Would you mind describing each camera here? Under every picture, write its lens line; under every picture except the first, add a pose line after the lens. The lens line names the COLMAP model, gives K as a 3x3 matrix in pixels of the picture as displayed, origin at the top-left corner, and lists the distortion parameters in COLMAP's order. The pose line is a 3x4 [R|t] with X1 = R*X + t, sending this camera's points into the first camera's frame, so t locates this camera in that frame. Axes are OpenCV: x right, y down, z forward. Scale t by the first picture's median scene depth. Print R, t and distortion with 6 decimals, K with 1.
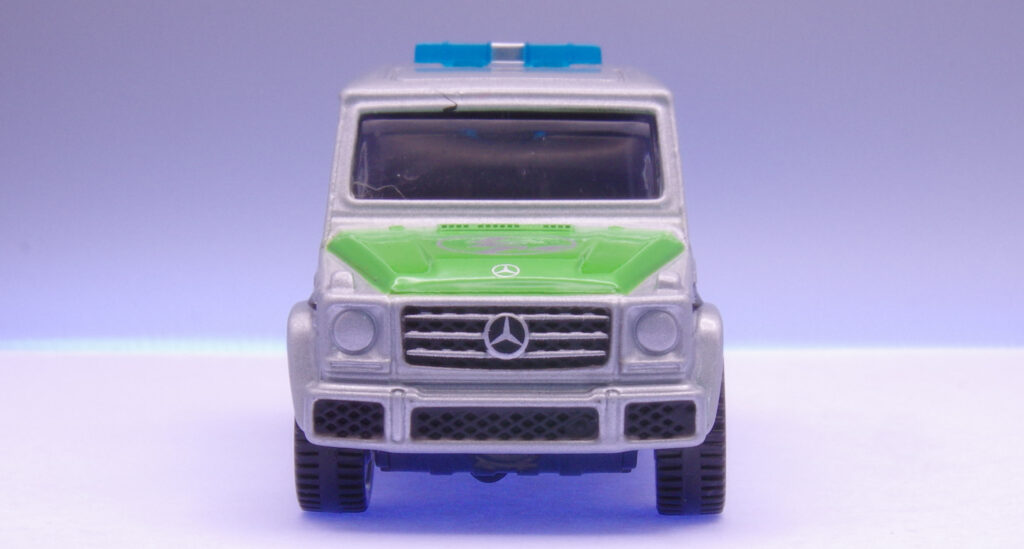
lens RADIAL K [[3755.3, 0, 512.0], [0, 3755.3, 274.5], [0, 0, 1]] dist [-0.170812, -0.130541]
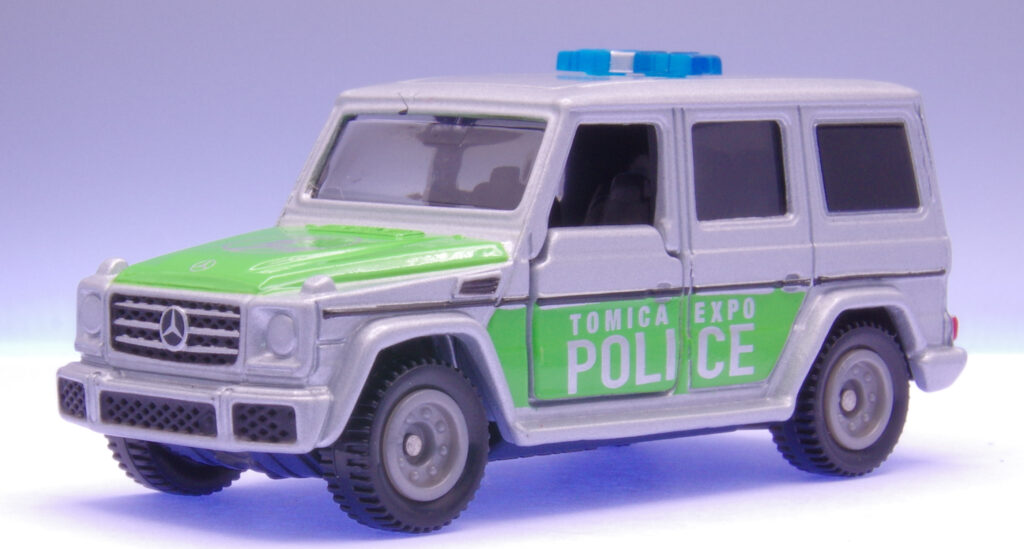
lens RADIAL K [[3755.3, 0, 512.0], [0, 3755.3, 274.5], [0, 0, 1]] dist [-0.170812, -0.130541]
pose [[0.692046, 0.053771, -0.719848, 0.794669], [-0.064117, 0.997859, 0.012897, -0.017296], [0.719000, 0.037230, 0.694012, 0.357737]]
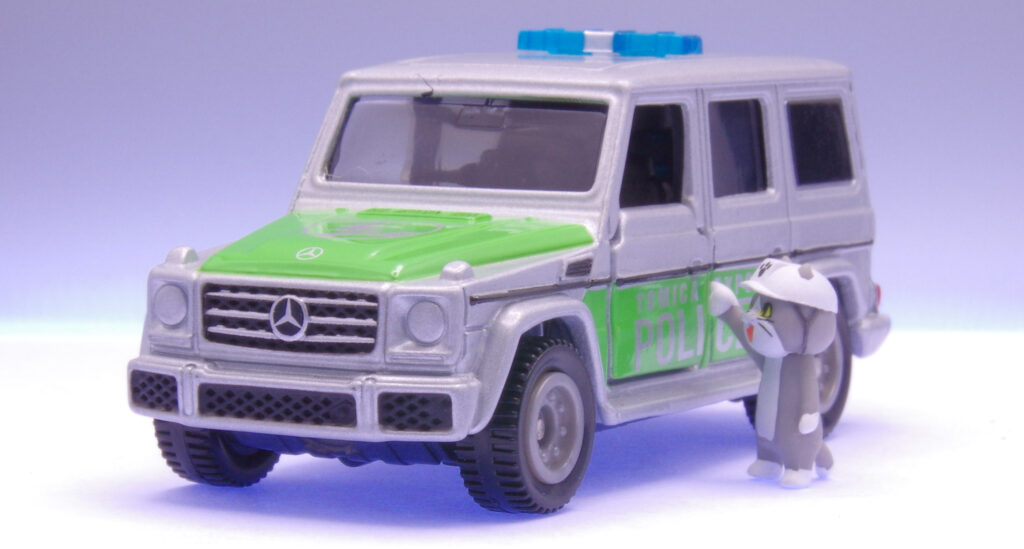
lens RADIAL K [[3755.3, 0, 512.0], [0, 3755.3, 274.5], [0, 0, 1]] dist [-0.170812, -0.130541]
pose [[0.868917, 0.047945, -0.492631, 0.543898], [-0.048367, 0.998759, 0.011892, -0.010057], [0.492589, 0.013494, 0.870157, 0.155705]]
